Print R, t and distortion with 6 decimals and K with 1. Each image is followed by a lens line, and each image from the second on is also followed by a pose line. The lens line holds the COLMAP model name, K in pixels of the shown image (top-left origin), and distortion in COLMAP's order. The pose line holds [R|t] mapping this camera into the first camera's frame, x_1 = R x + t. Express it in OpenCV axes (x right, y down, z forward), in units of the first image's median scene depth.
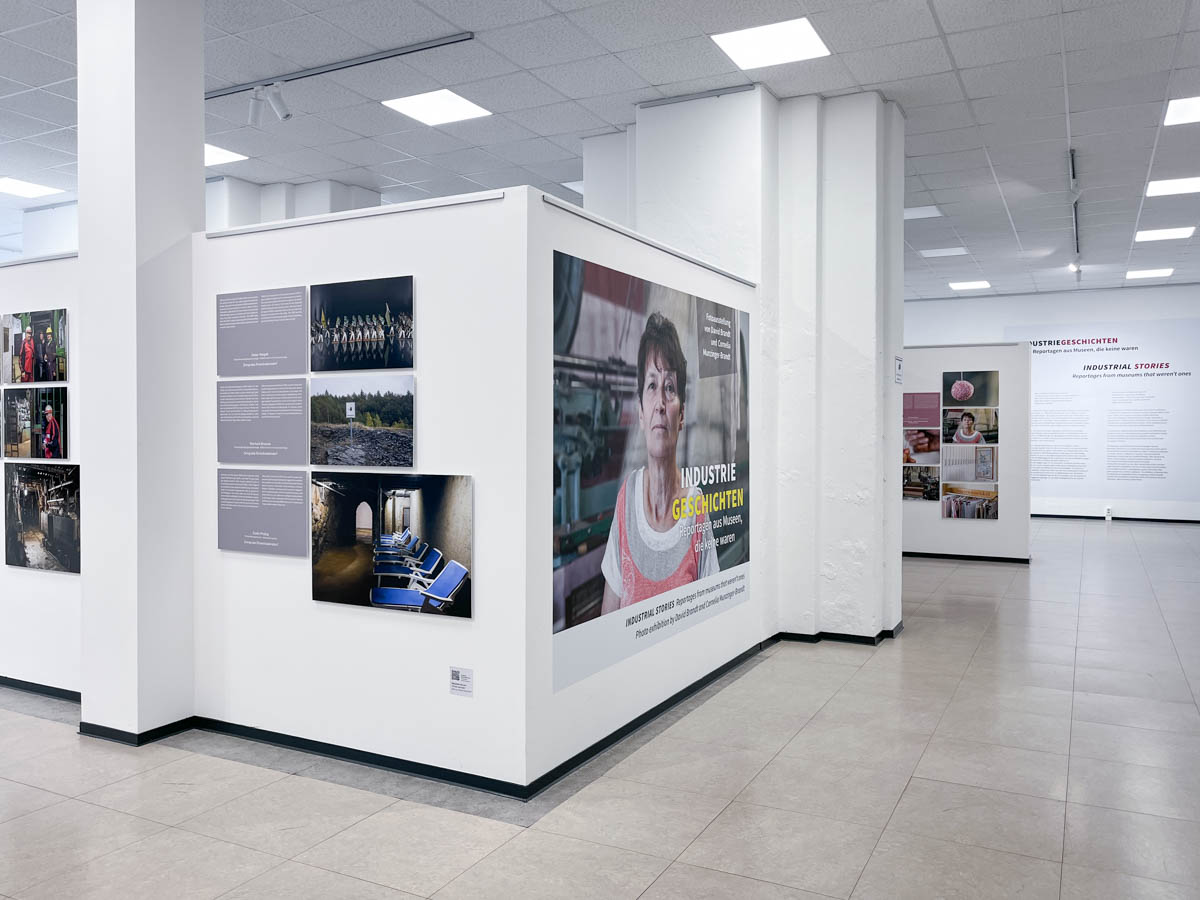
lens RADIAL K [[914.1, 0, 600.0], [0, 914.1, 450.0], [0, 0, 1]] dist [0.004685, -0.002855]
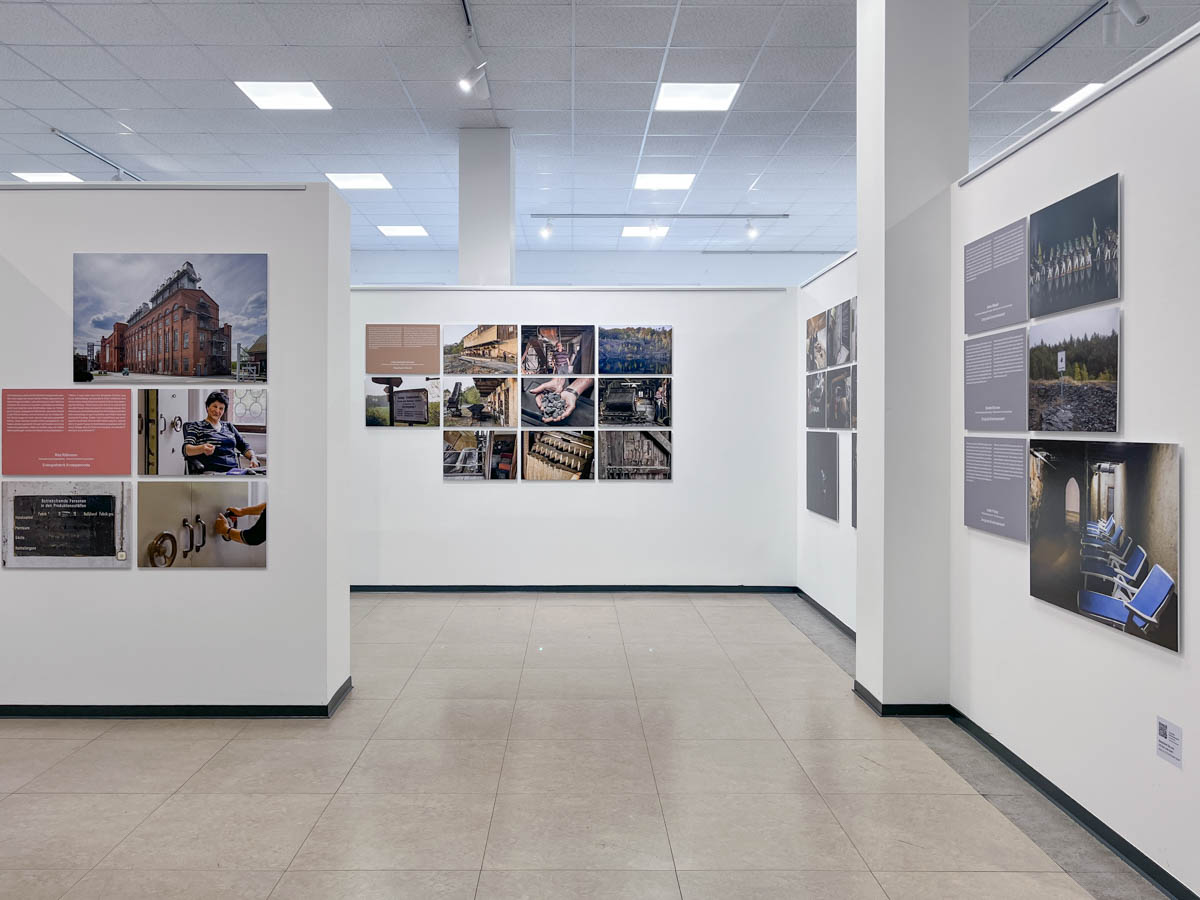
lens RADIAL K [[937.6, 0, 594.0], [0, 937.6, 423.7], [0, 0, 1]] dist [0.005758, 0.002072]
pose [[0.478251, 0.000659, -0.878223, 0.232207], [-0.018354, 0.999789, -0.009245, 0.023716], [0.878032, 0.020540, 0.478162, 0.238456]]
